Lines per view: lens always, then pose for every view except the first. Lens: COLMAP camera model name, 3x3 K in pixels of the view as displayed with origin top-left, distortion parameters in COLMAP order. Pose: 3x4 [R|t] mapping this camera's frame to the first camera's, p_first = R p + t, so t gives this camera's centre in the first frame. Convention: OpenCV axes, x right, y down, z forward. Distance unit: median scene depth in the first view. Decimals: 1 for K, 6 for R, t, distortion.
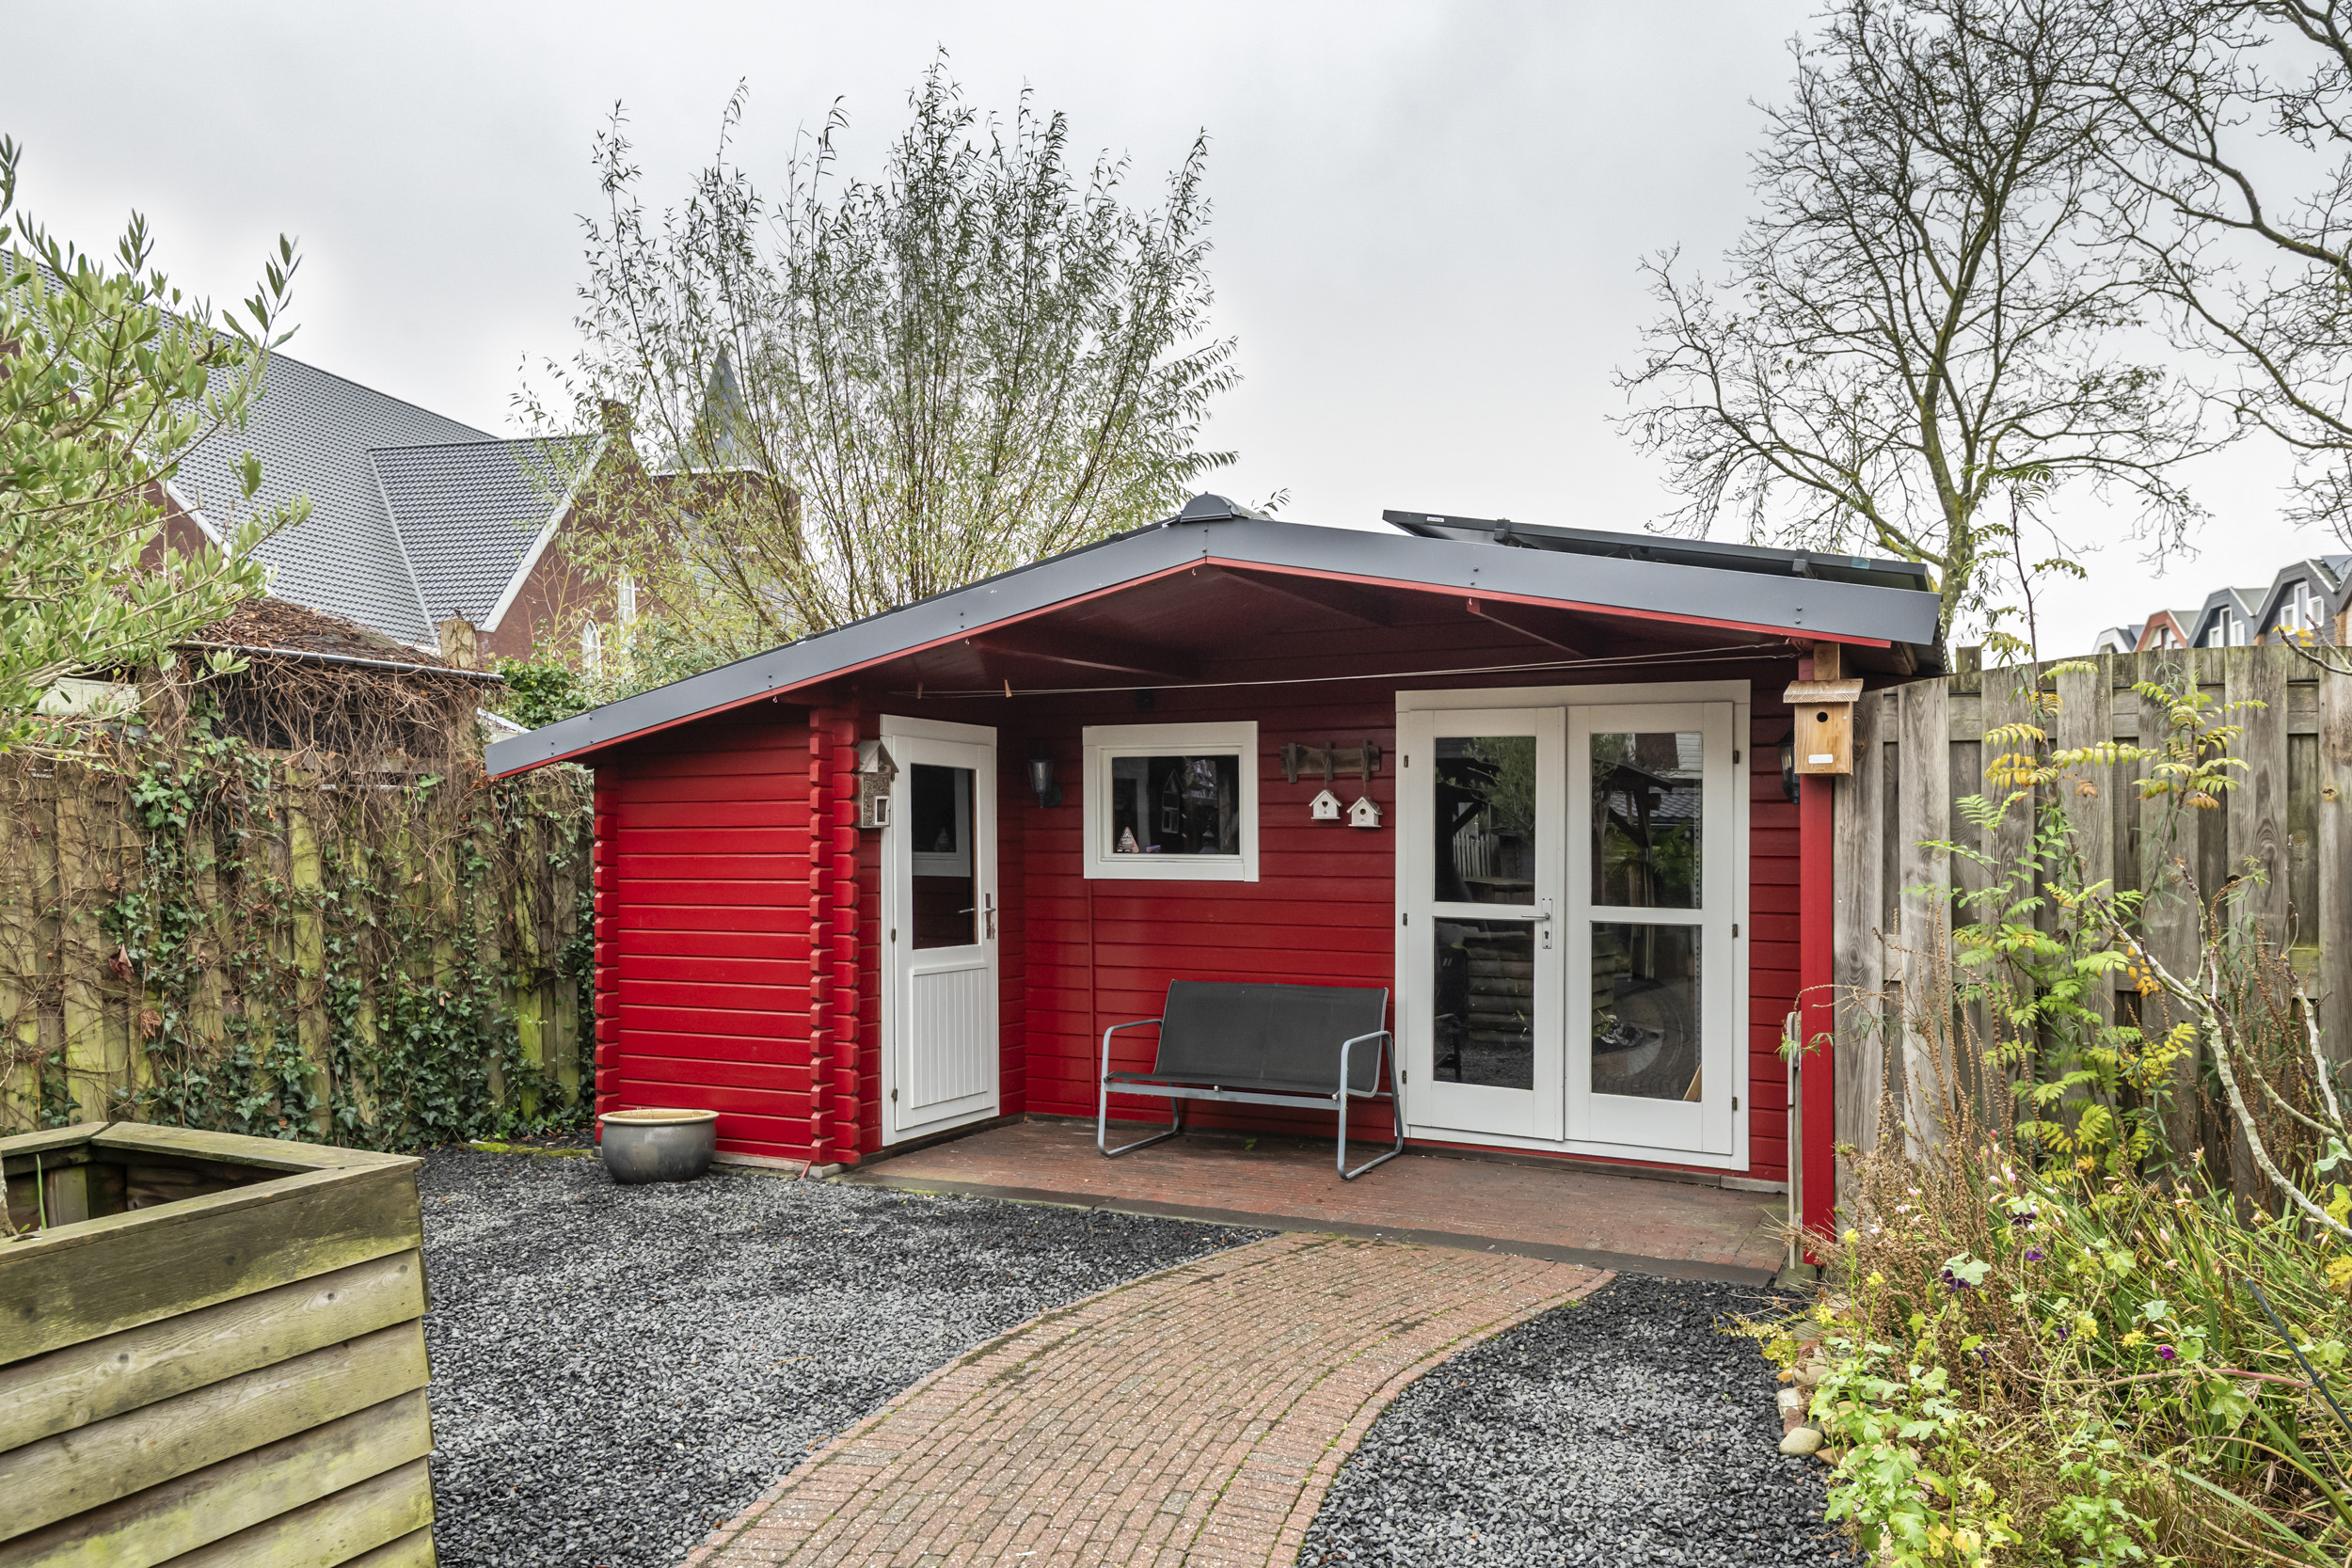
lens RADIAL K [[1622.2, 0, 1202.4], [0, 1622.2, 877.4], [0, 0, 1]] dist [0.011666, -0.001487]
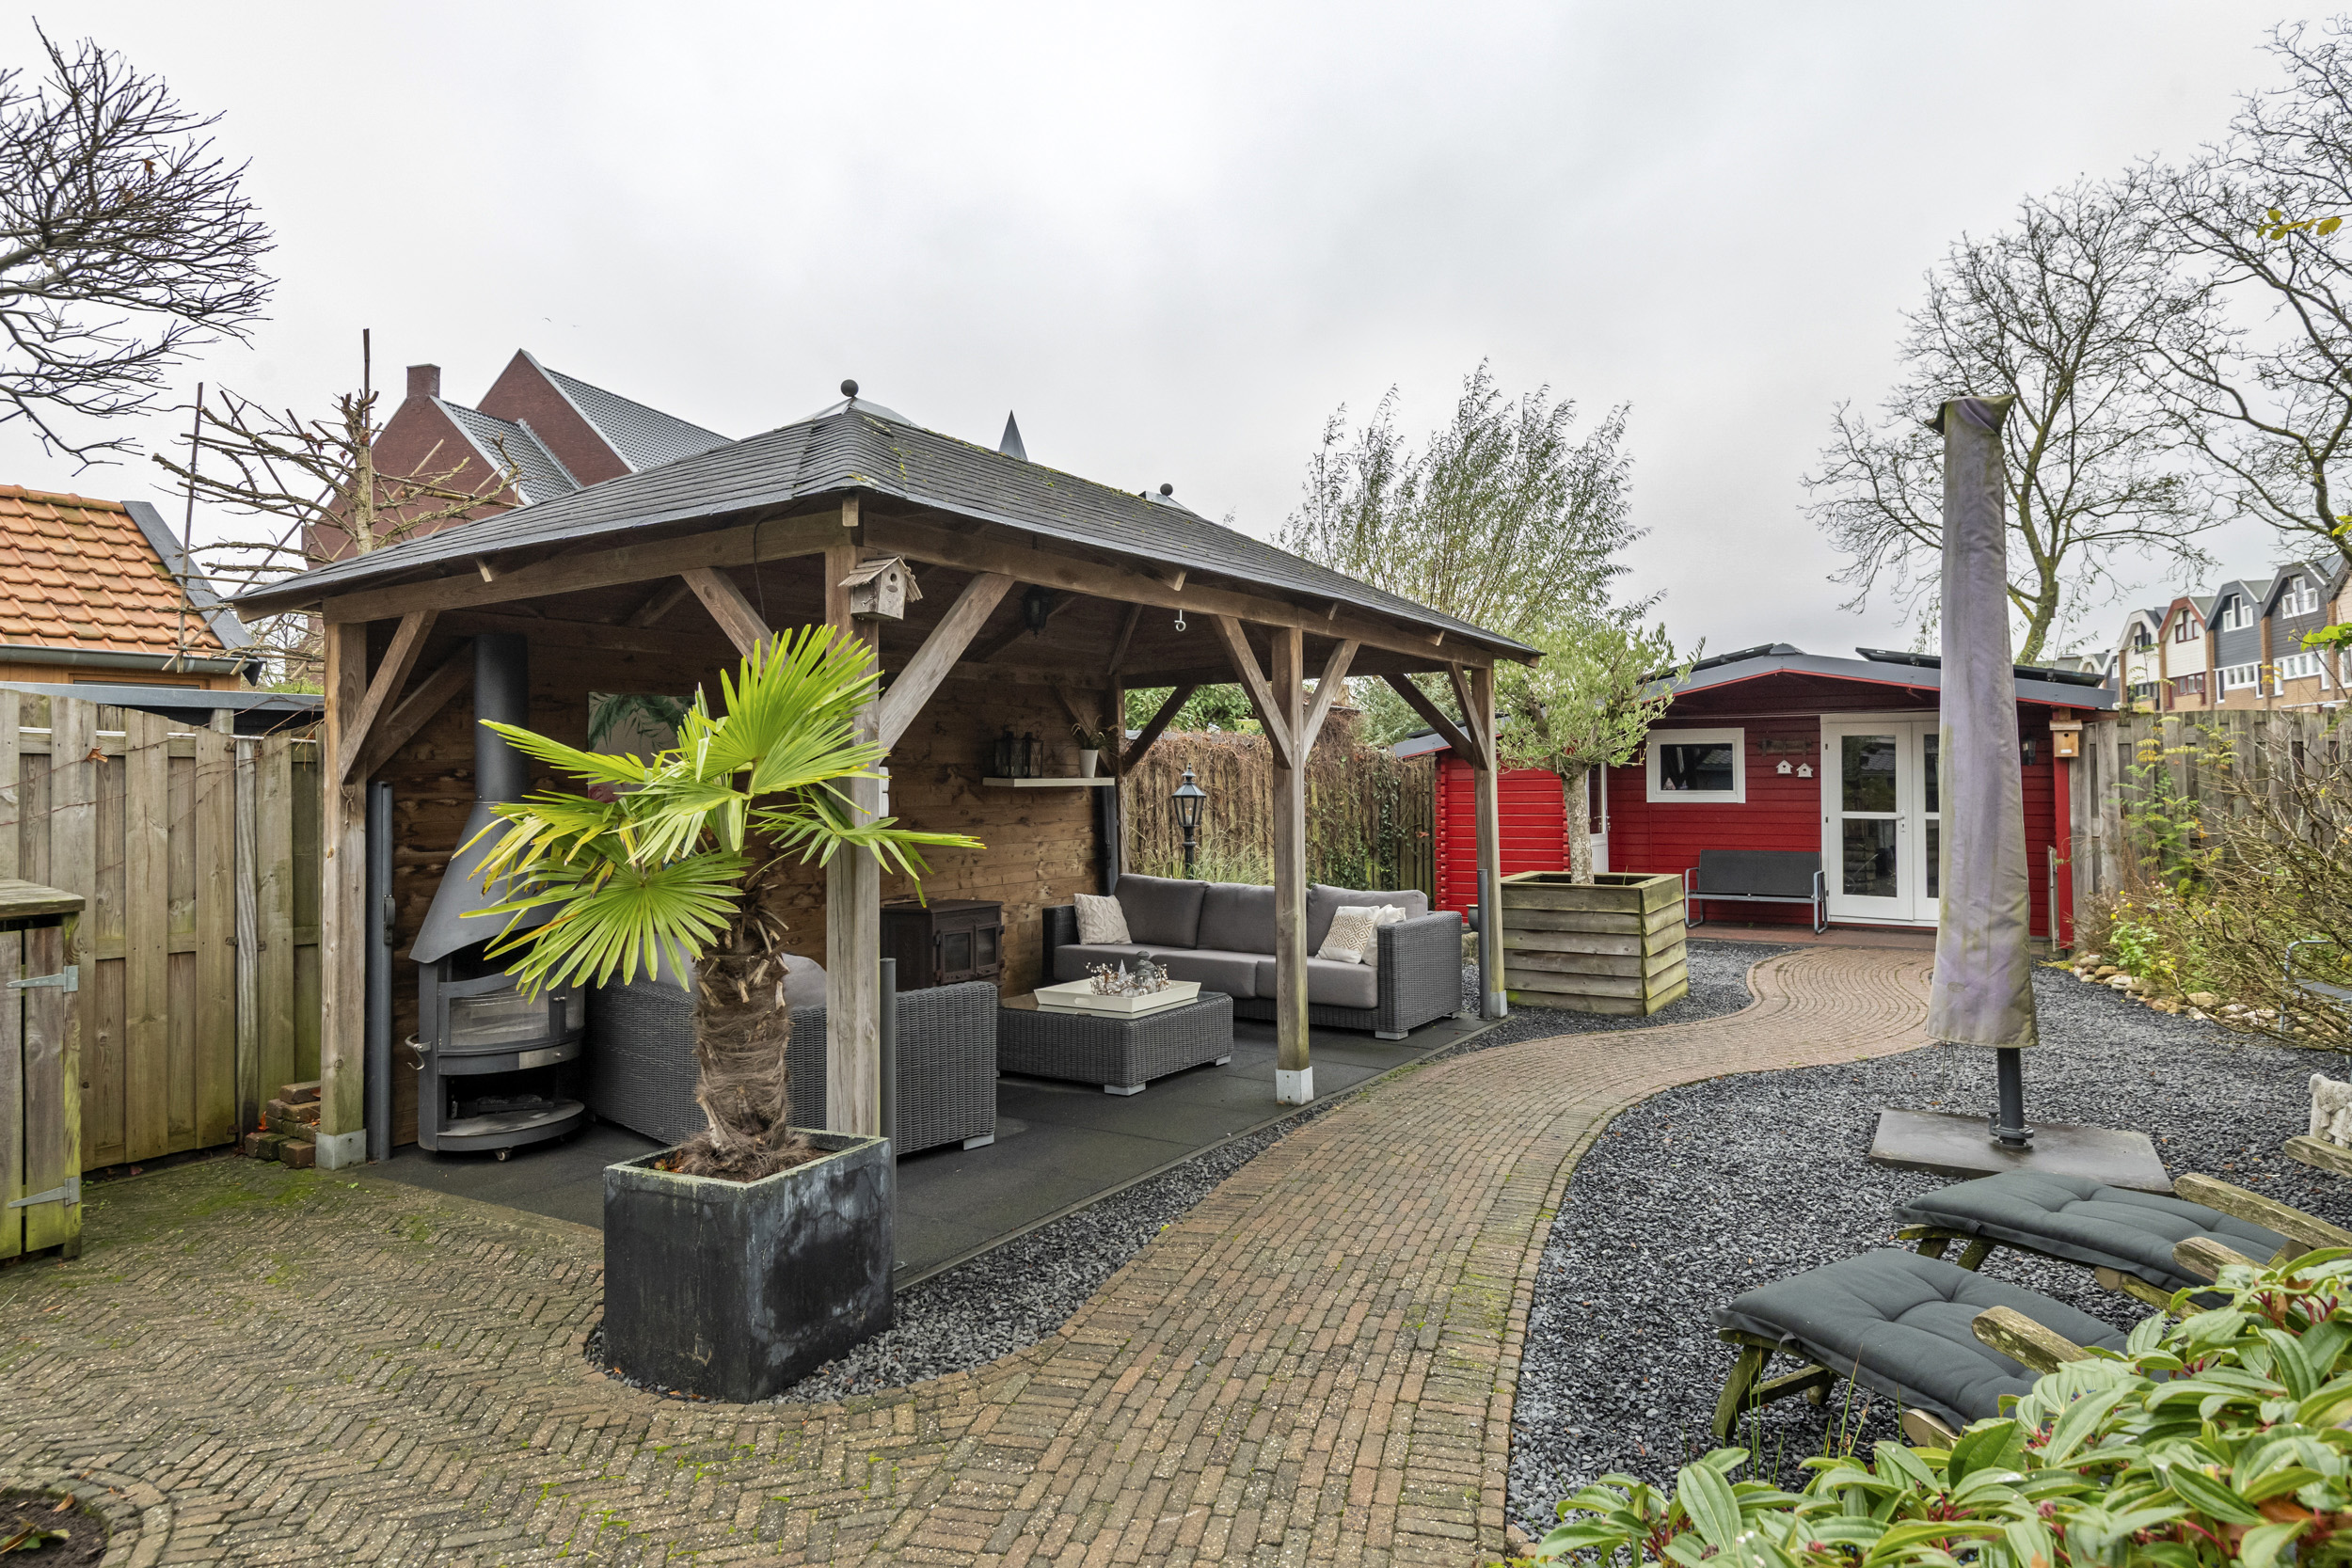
lens RADIAL K [[1347.7, 0, 1171.4], [0, 1347.7, 769.6], [0, 0, 1]] dist [0.003286, -0.001856]
pose [[0.993785, -0.008221, -0.111010, -0.495168], [0.004622, 0.999457, -0.032638, 0.012679], [0.111218, 0.031923, 0.993283, -0.806400]]
